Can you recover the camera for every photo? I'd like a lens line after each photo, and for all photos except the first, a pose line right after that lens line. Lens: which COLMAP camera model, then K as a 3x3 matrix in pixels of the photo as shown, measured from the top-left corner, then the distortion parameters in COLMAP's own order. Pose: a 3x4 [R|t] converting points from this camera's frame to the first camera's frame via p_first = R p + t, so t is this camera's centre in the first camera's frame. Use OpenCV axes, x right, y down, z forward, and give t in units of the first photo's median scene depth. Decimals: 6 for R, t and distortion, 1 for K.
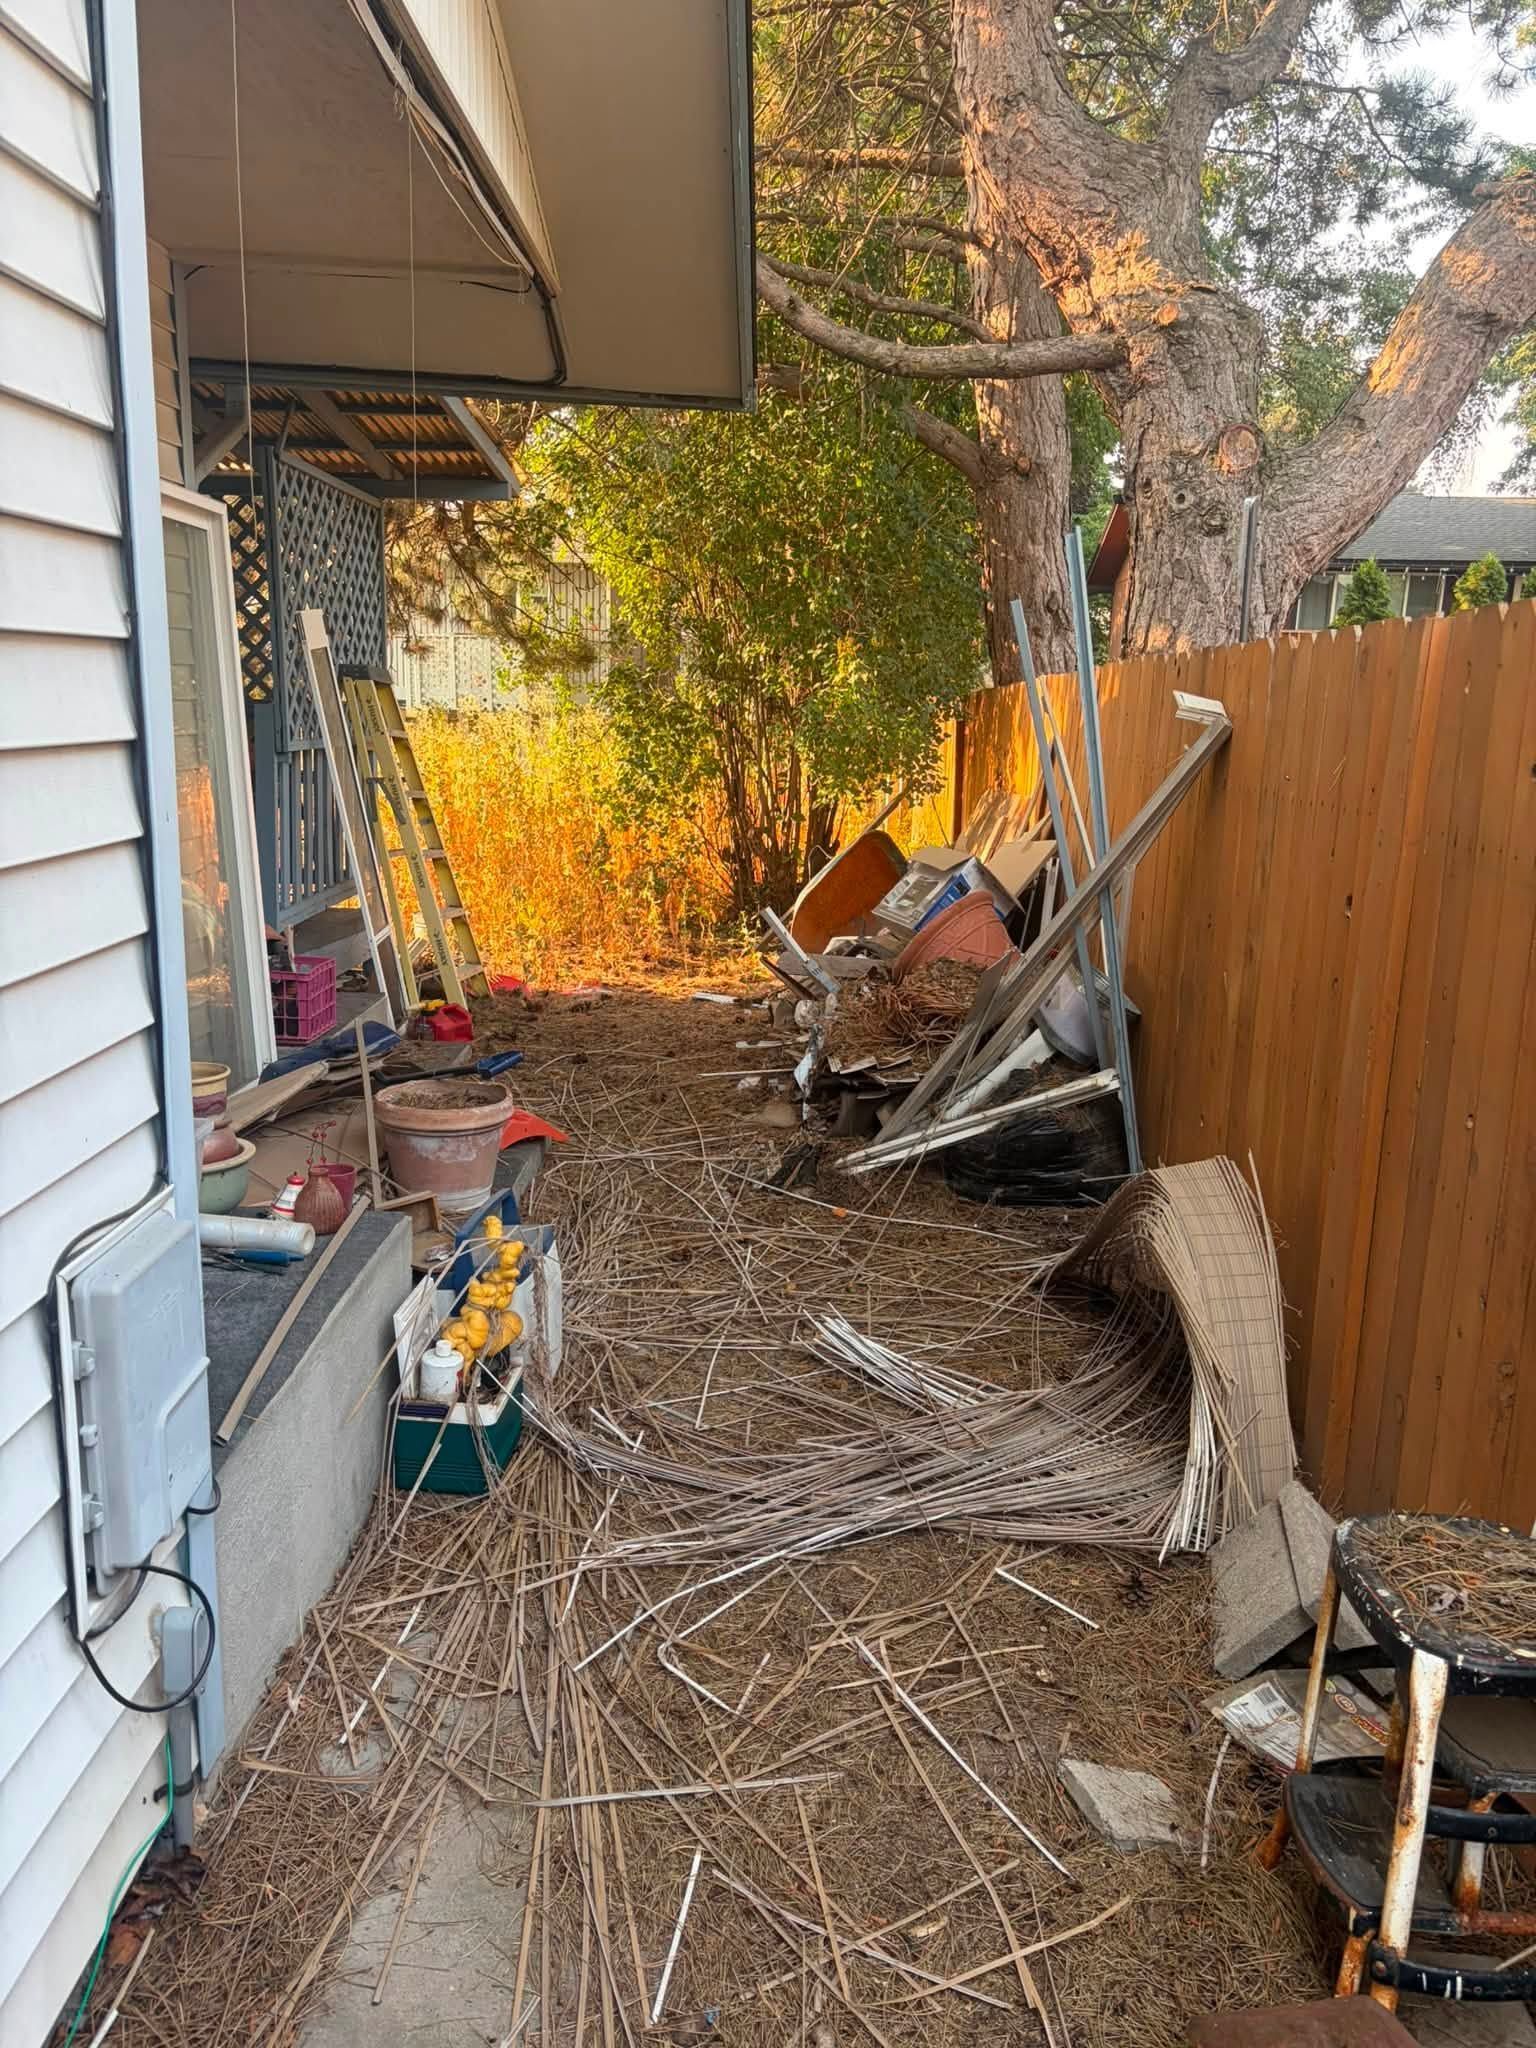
lens RADIAL K [[1494.4, 0, 765.5], [0, 1494.4, 1019.5], [0, 0, 1]] dist [0.008090, -0.021859]
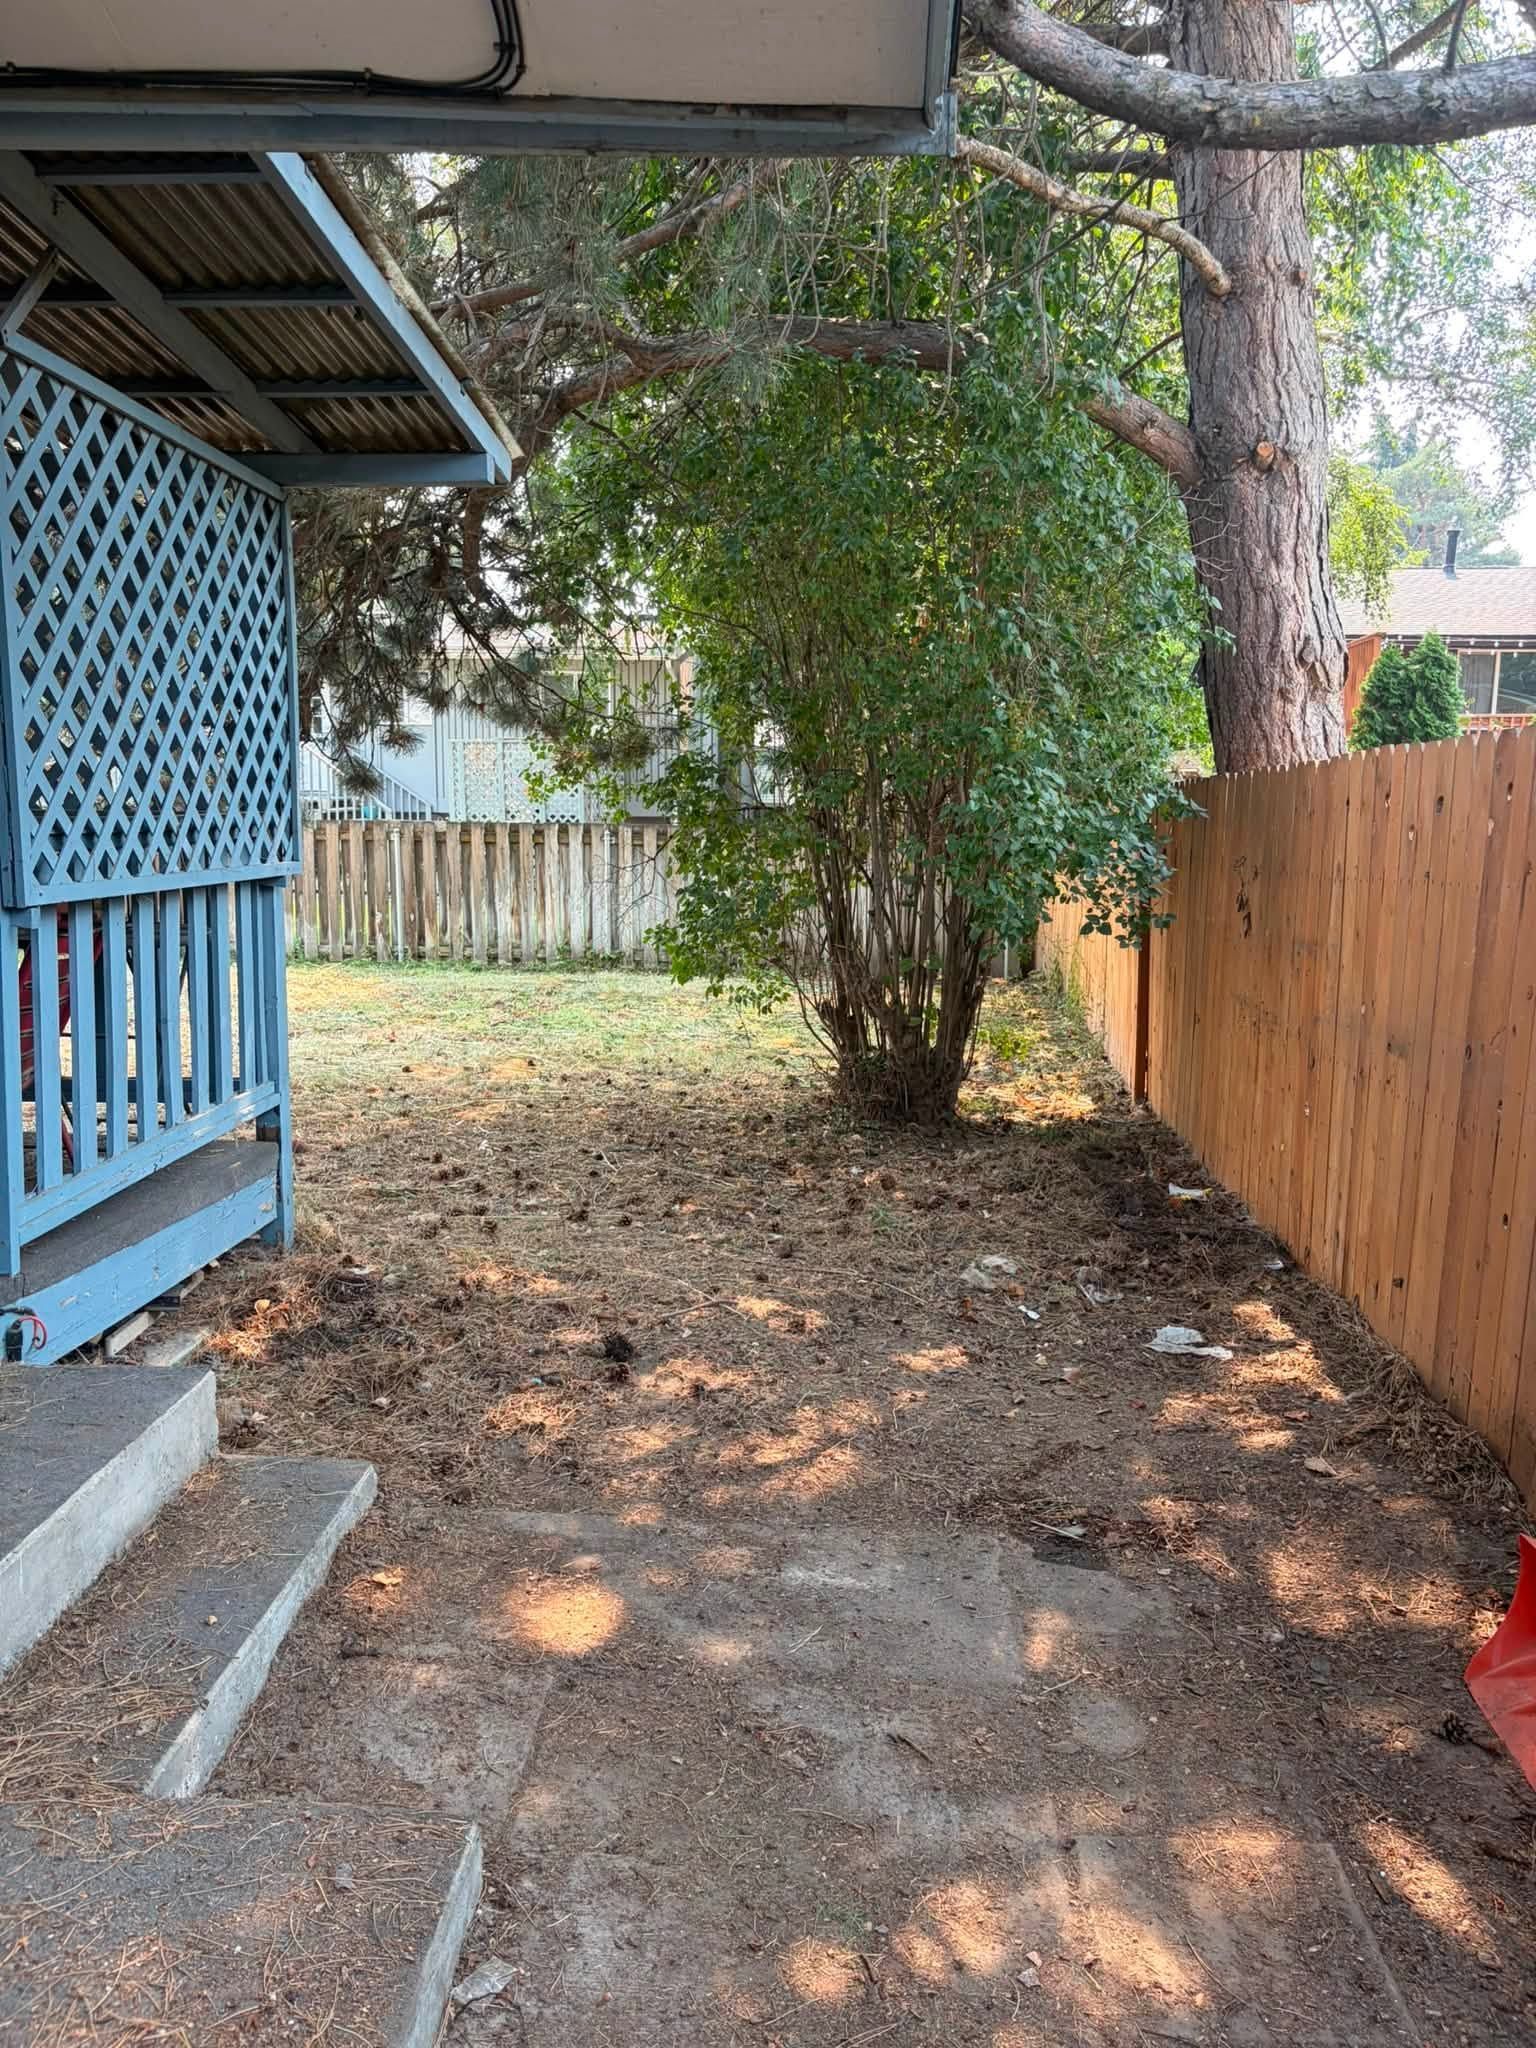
lens RADIAL K [[1494.4, 0, 765.5], [0, 1494.4, 1019.5], [0, 0, 1]] dist [0.008090, -0.021859]
pose [[0.998747, -0.010770, -0.048878, -0.021673], [0.007295, 0.997469, -0.070732, -0.057713], [0.049516, 0.070287, 0.996297, 0.285361]]
